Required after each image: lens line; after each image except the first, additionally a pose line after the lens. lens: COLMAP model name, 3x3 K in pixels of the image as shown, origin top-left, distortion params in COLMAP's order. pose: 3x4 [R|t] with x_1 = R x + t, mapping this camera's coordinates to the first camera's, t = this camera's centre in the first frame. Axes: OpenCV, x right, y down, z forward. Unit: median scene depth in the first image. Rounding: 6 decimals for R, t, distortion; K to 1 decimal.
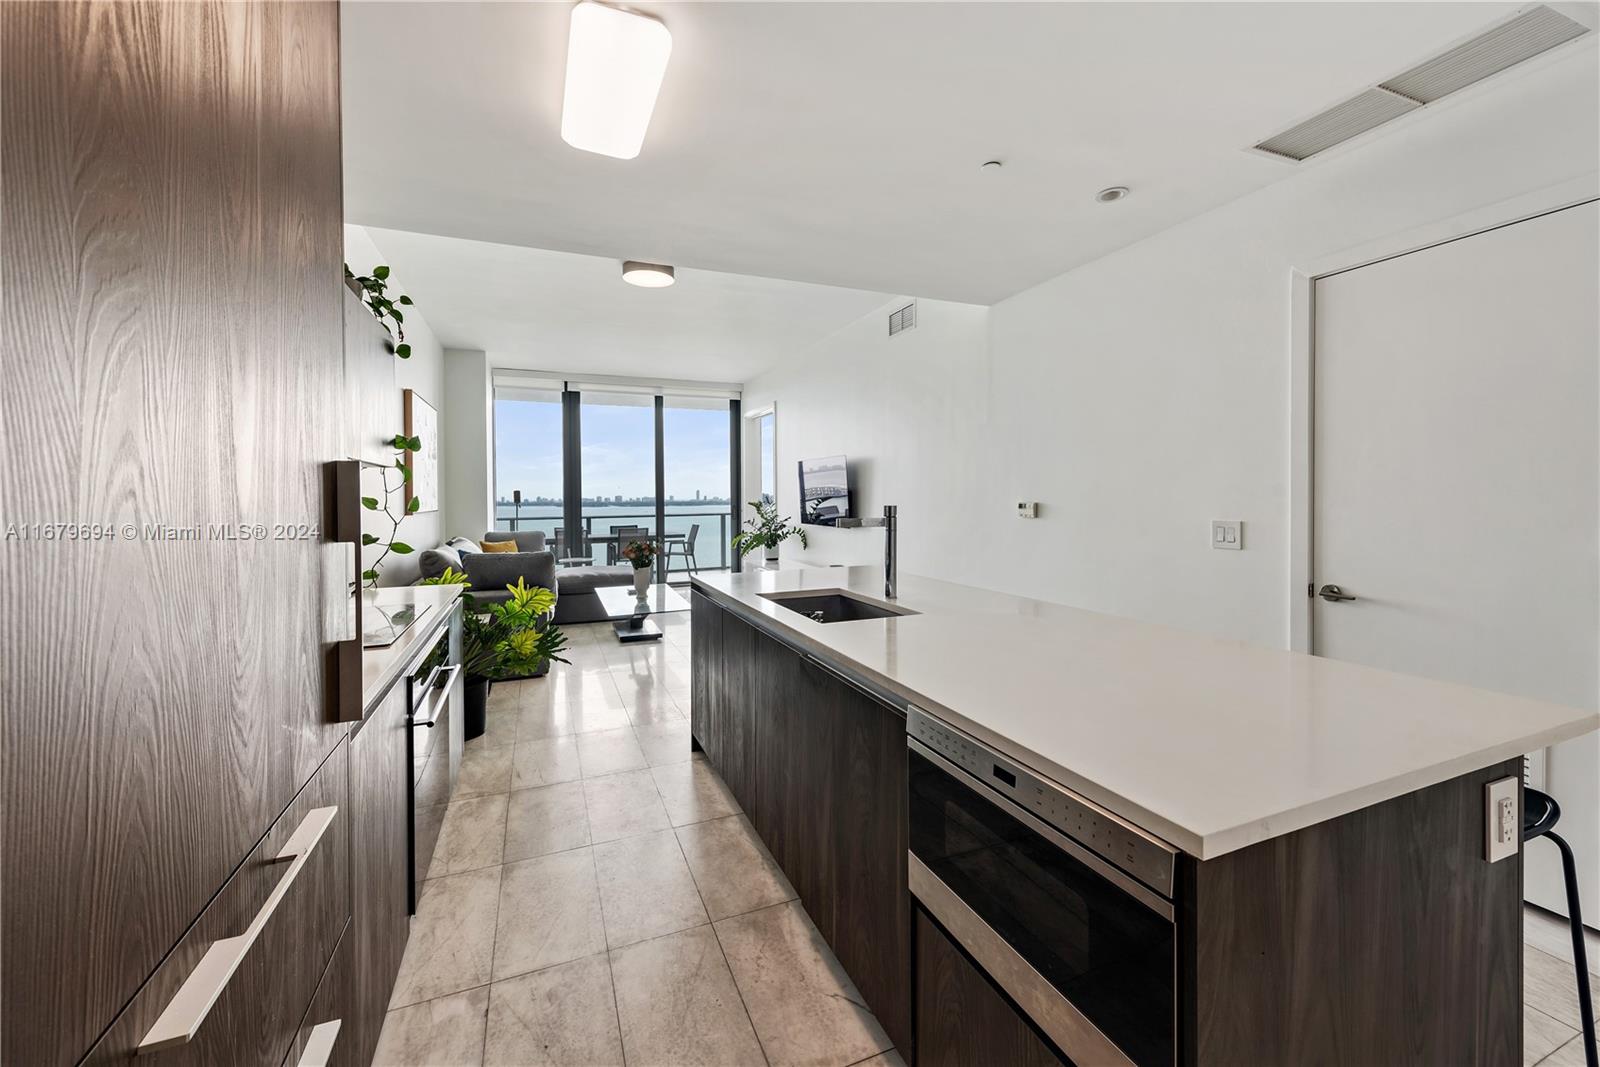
lens RADIAL K [[636.6, 0, 809.4], [0, 636.6, 499.9], [0, 0, 1]] dist [0.005025, -0.000843]
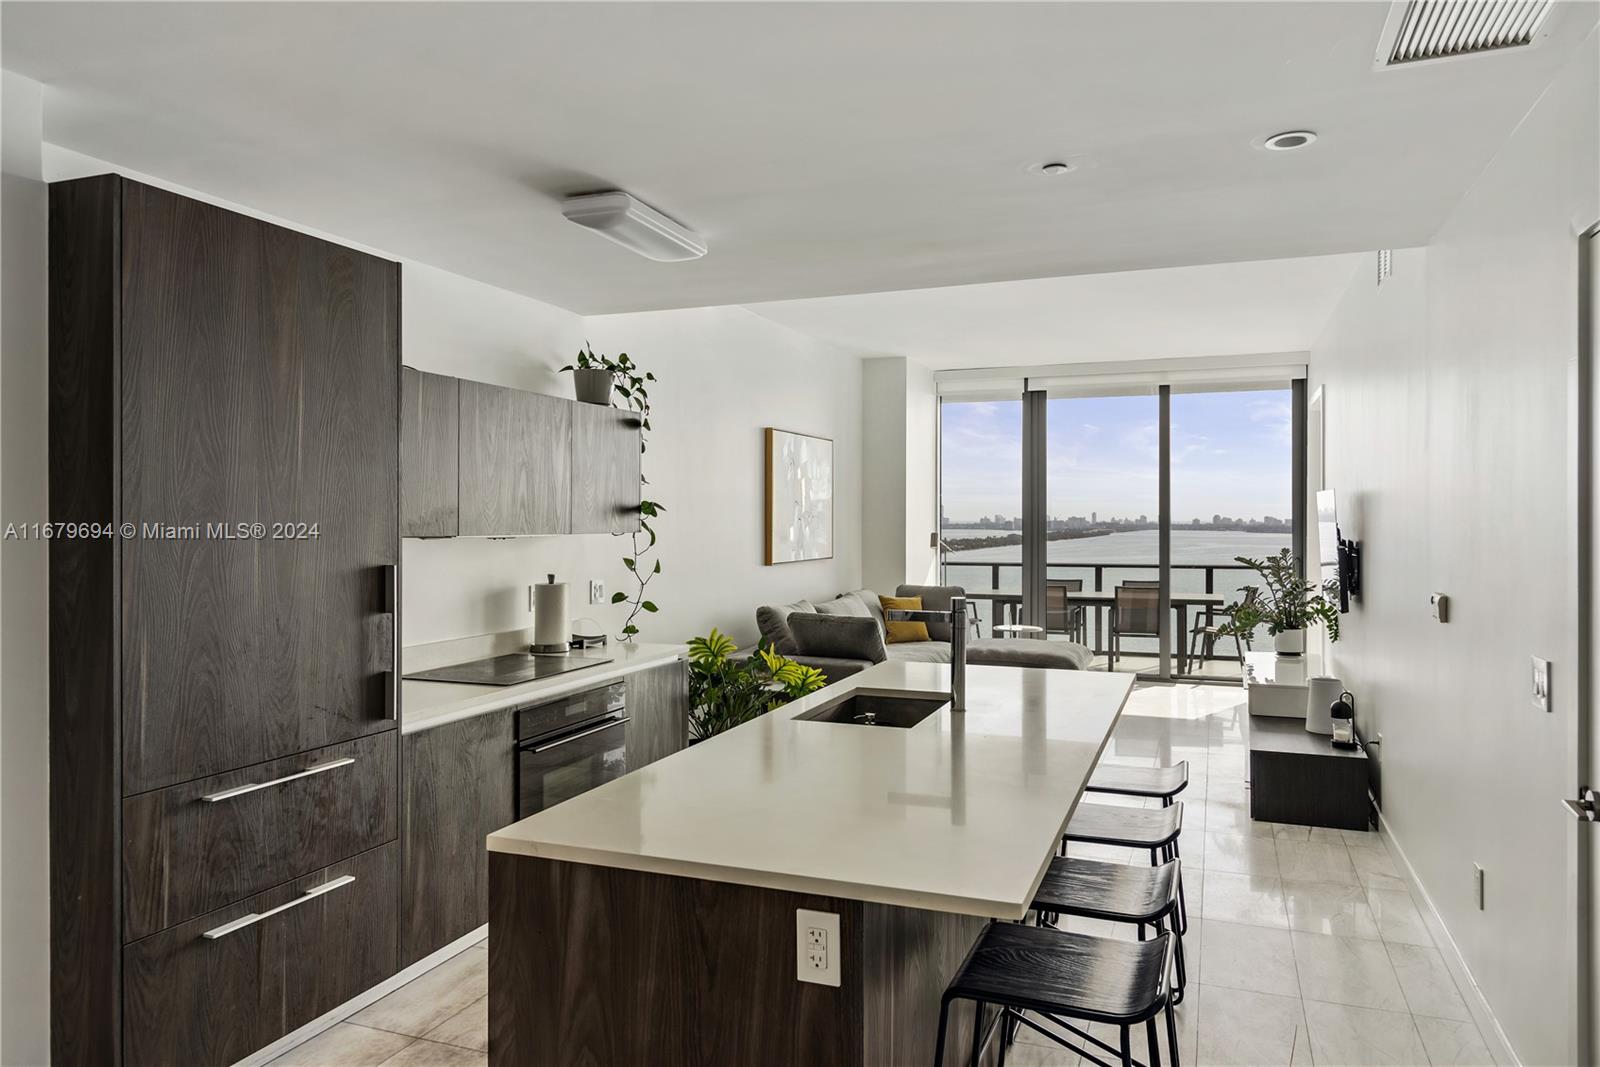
lens RADIAL K [[1073.3, 0, 793.6], [0, 1073.3, 527.2], [0, 0, 1]] dist [0.006754, -0.005747]
pose [[0.715087, 0.015280, -0.698869, 0.386857], [-0.010831, 0.999883, 0.010779, -0.039365], [0.698952, -0.000139, 0.715169, -0.058390]]
